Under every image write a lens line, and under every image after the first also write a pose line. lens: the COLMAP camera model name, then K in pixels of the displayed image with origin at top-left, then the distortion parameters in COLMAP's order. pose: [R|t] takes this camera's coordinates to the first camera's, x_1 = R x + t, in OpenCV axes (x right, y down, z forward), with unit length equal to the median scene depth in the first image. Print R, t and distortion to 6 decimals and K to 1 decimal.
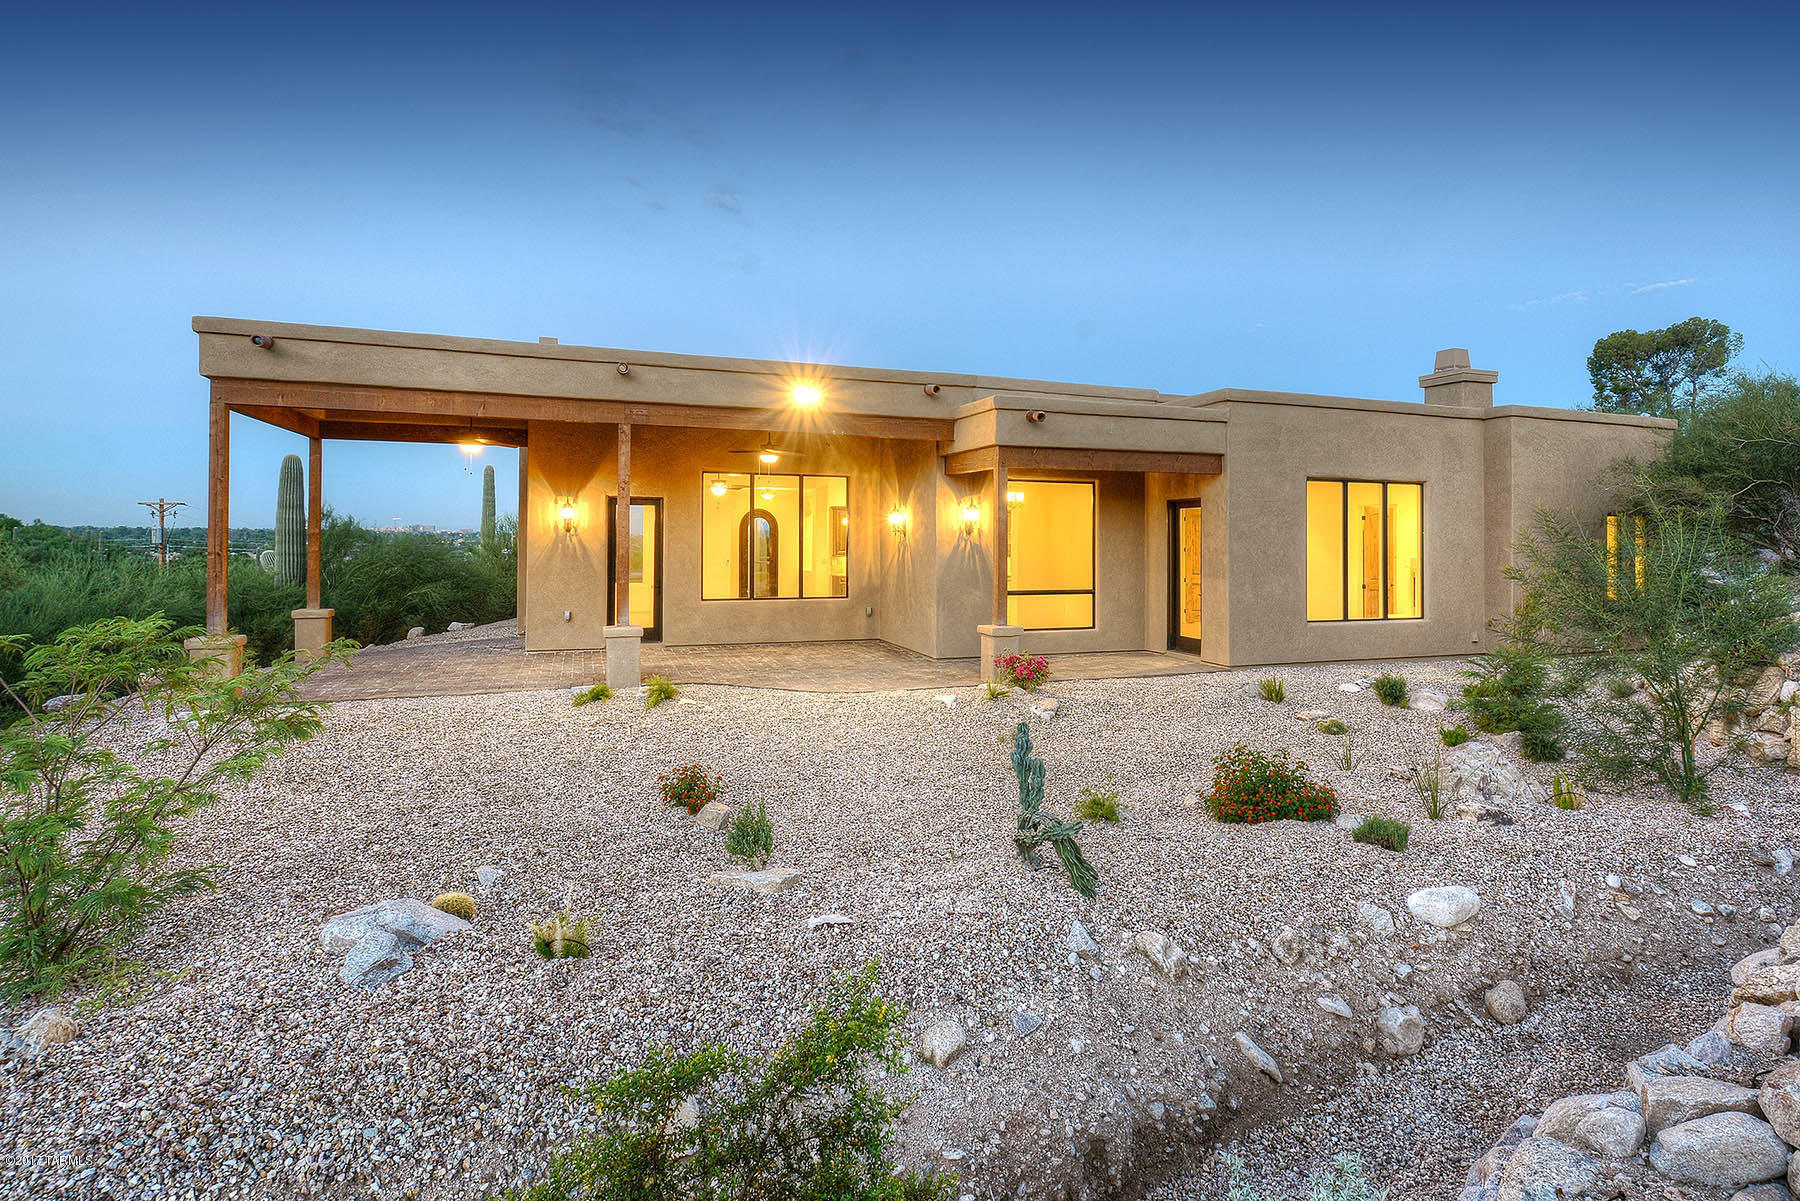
lens RADIAL K [[919.6, 0, 900.0], [0, 919.6, 600.5], [0, 0, 1]] dist [-0.044758, -0.000095]
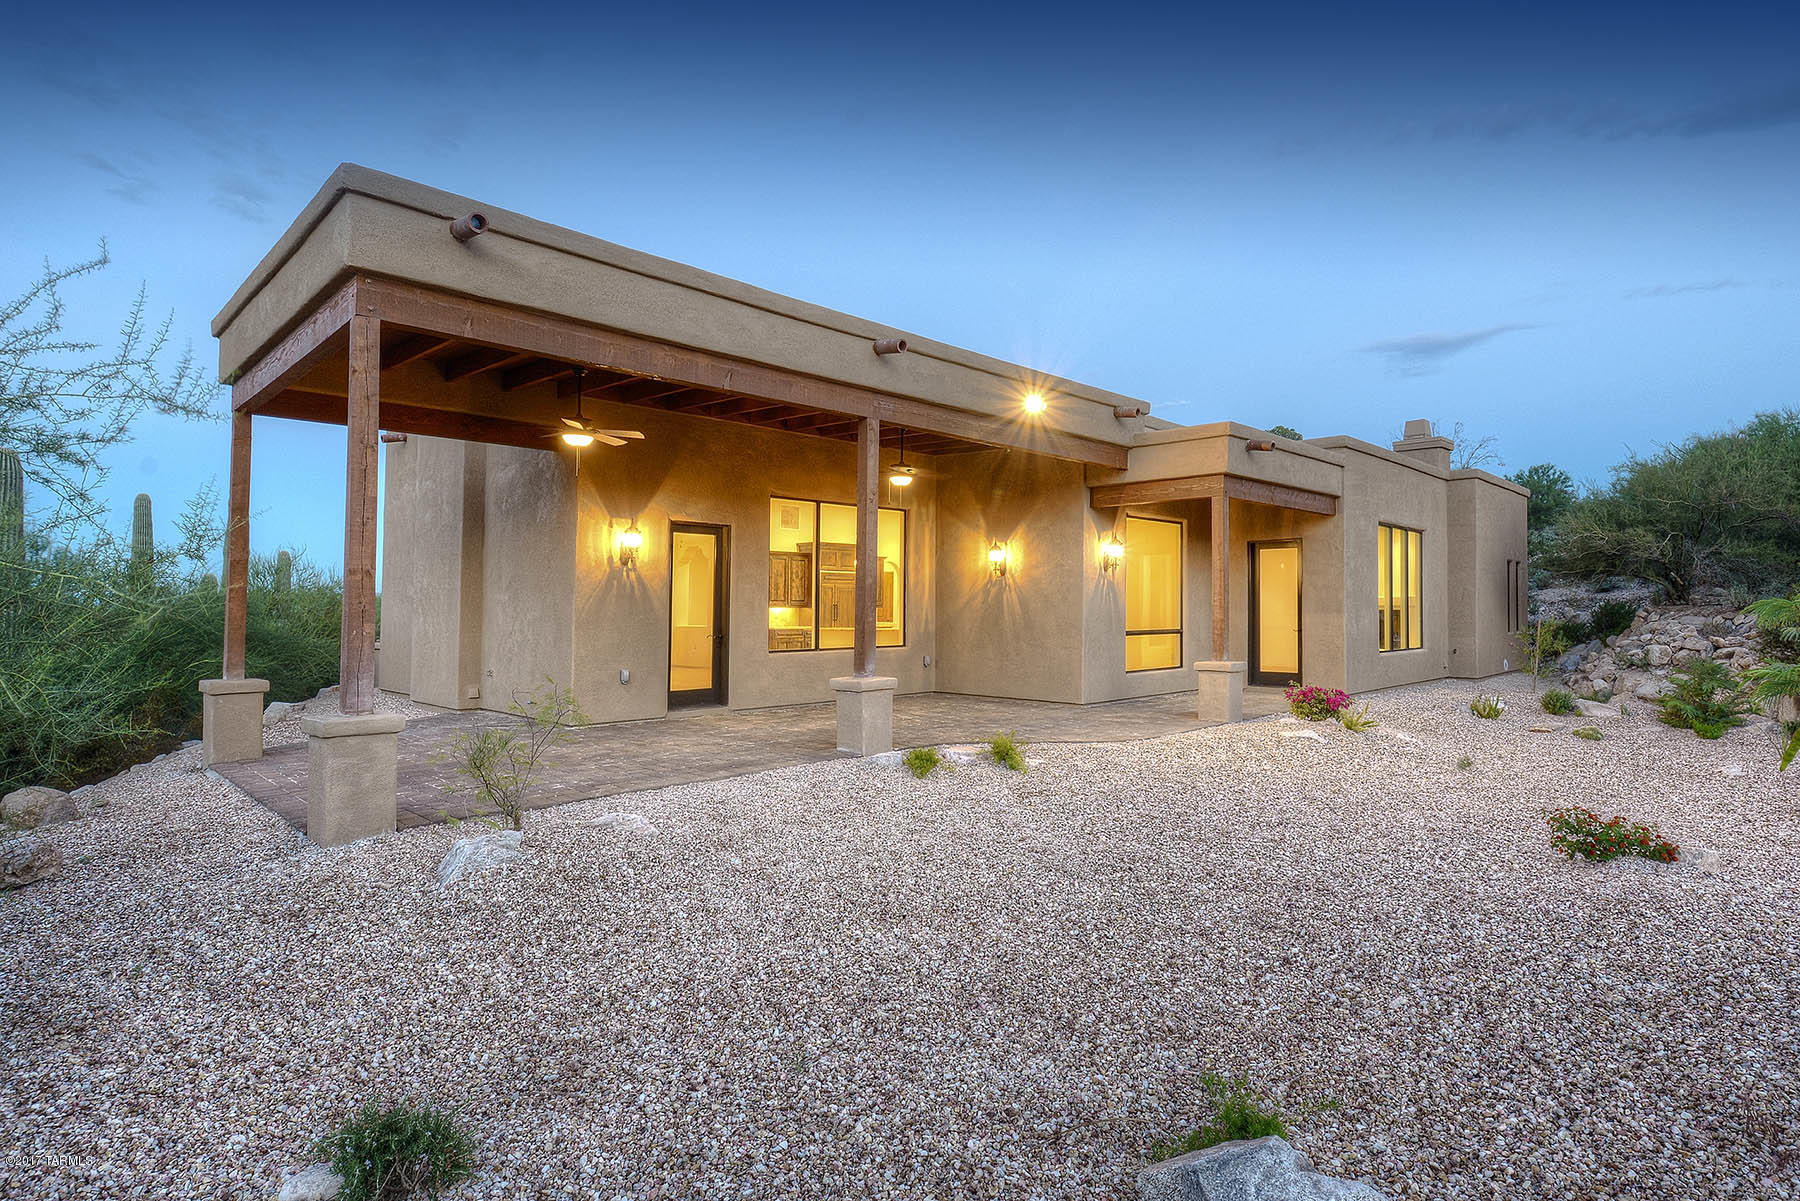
lens RADIAL K [[919.6, 0, 900.0], [0, 919.6, 600.5], [0, 0, 1]] dist [-0.044758, -0.000095]
pose [[0.905955, -0.003398, 0.423360, -0.510808], [0.035409, 0.997072, -0.067771, 0.014481], [-0.421891, 0.076388, 0.903423, 0.238507]]
